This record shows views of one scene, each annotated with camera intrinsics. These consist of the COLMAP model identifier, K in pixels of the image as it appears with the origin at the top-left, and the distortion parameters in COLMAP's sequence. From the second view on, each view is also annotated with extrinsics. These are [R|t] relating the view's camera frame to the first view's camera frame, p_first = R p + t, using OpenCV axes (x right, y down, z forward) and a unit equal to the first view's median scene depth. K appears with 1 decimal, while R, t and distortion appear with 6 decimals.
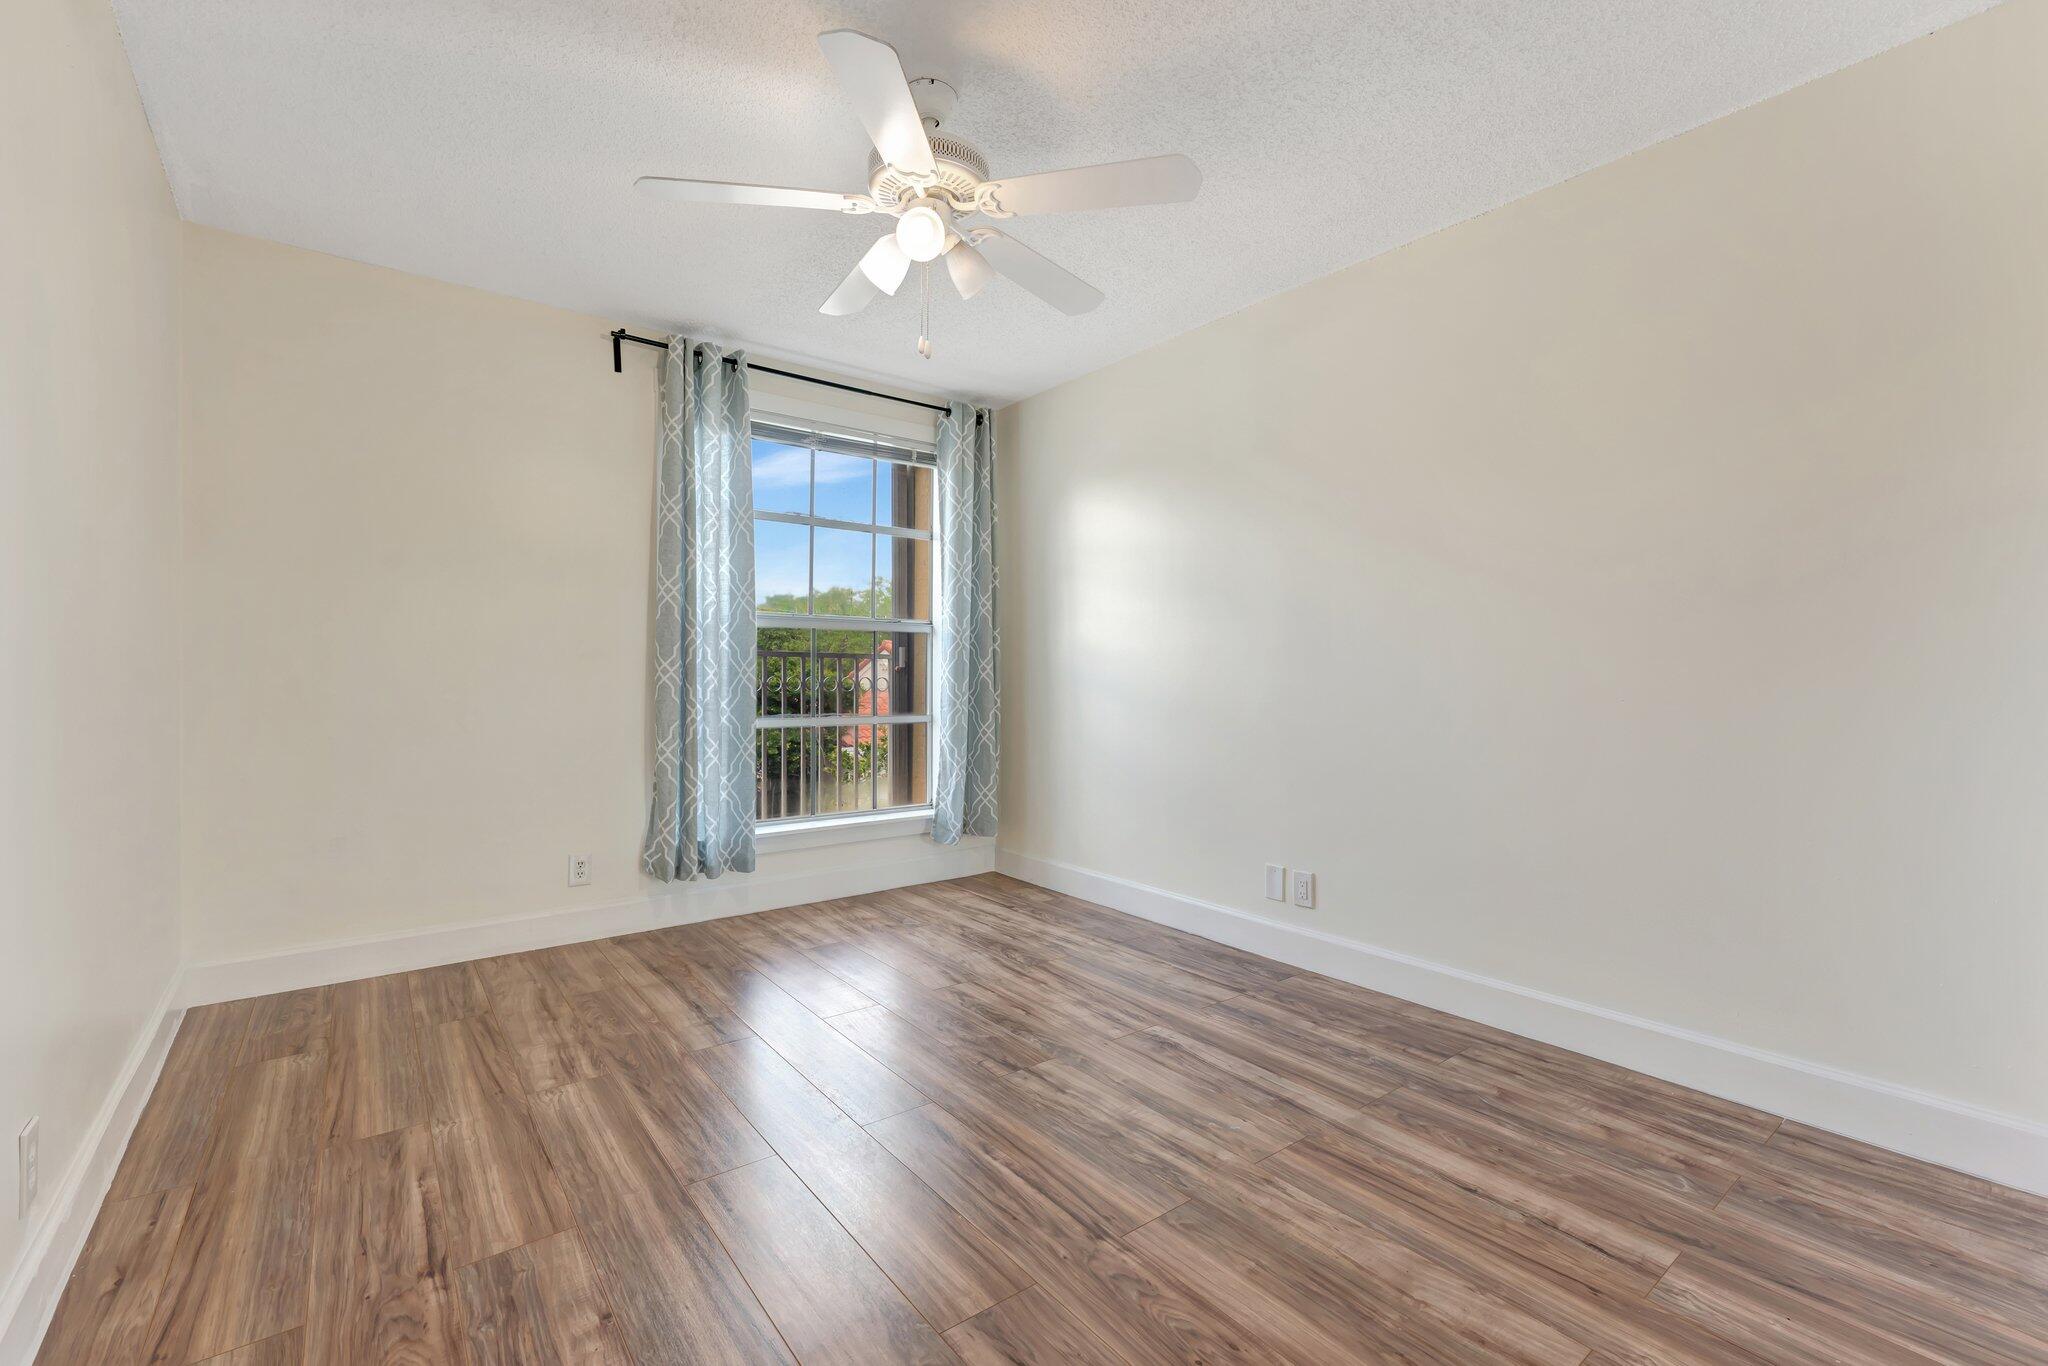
lens RADIAL K [[876.1, 0, 1035.9], [0, 876.1, 677.2], [0, 0, 1]] dist [-0.006950, 0.000980]
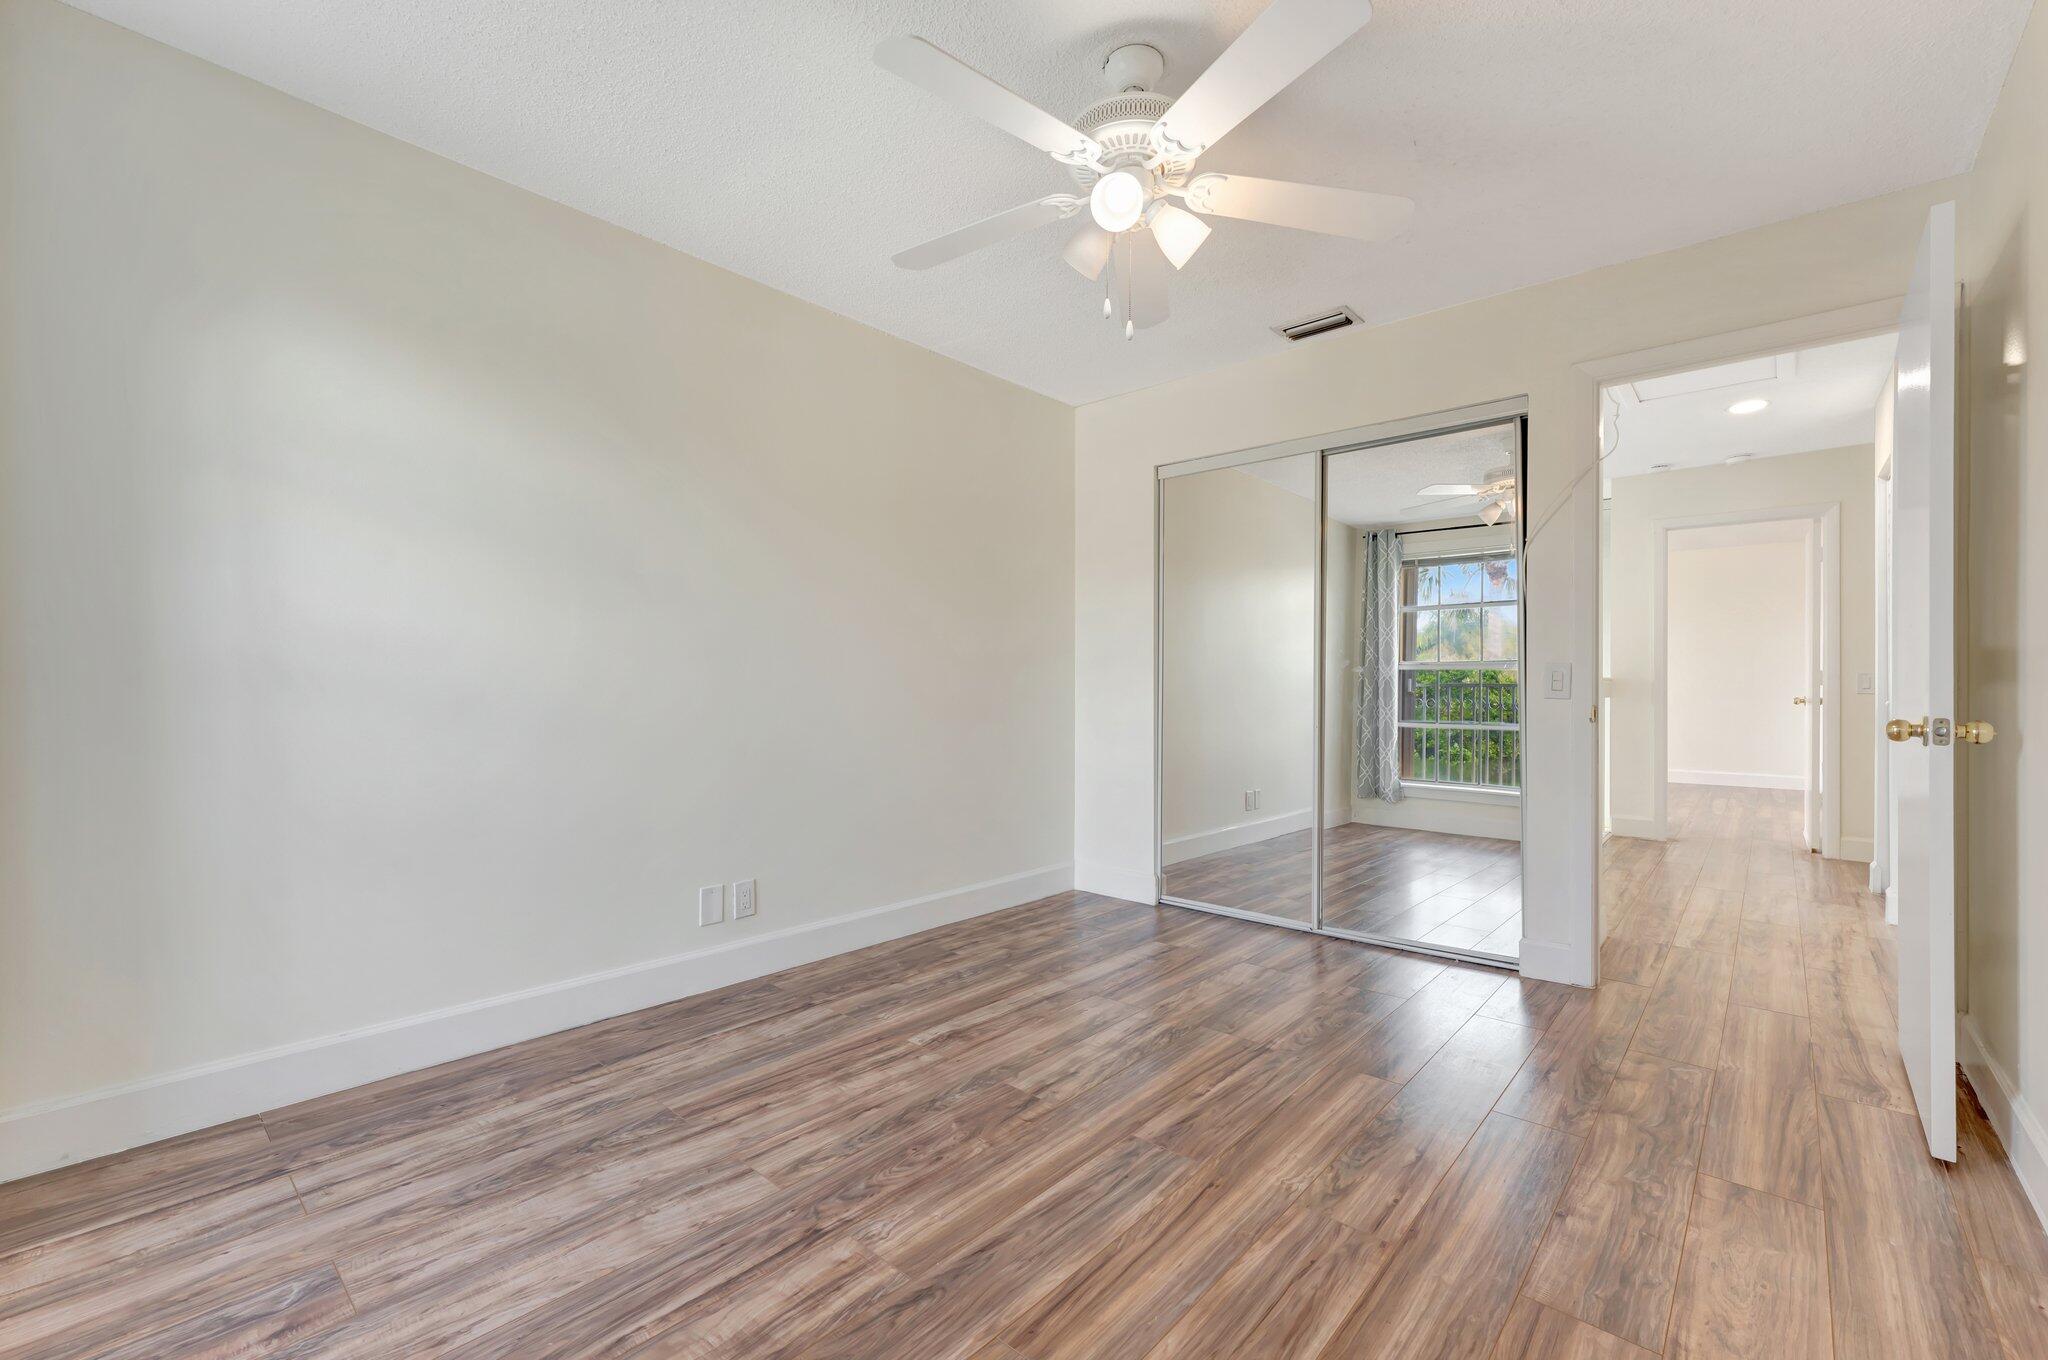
lens RADIAL K [[876.1, 0, 975.2], [0, 876.1, 680.0], [0, 0, 1]] dist [-0.006950, 0.000980]
pose [[-0.160263, 0.000858, 0.987074, -0.945546], [-0.006958, 0.999974, -0.001999, -0.005890], [-0.987050, -0.007188, -0.160253, 1.212291]]
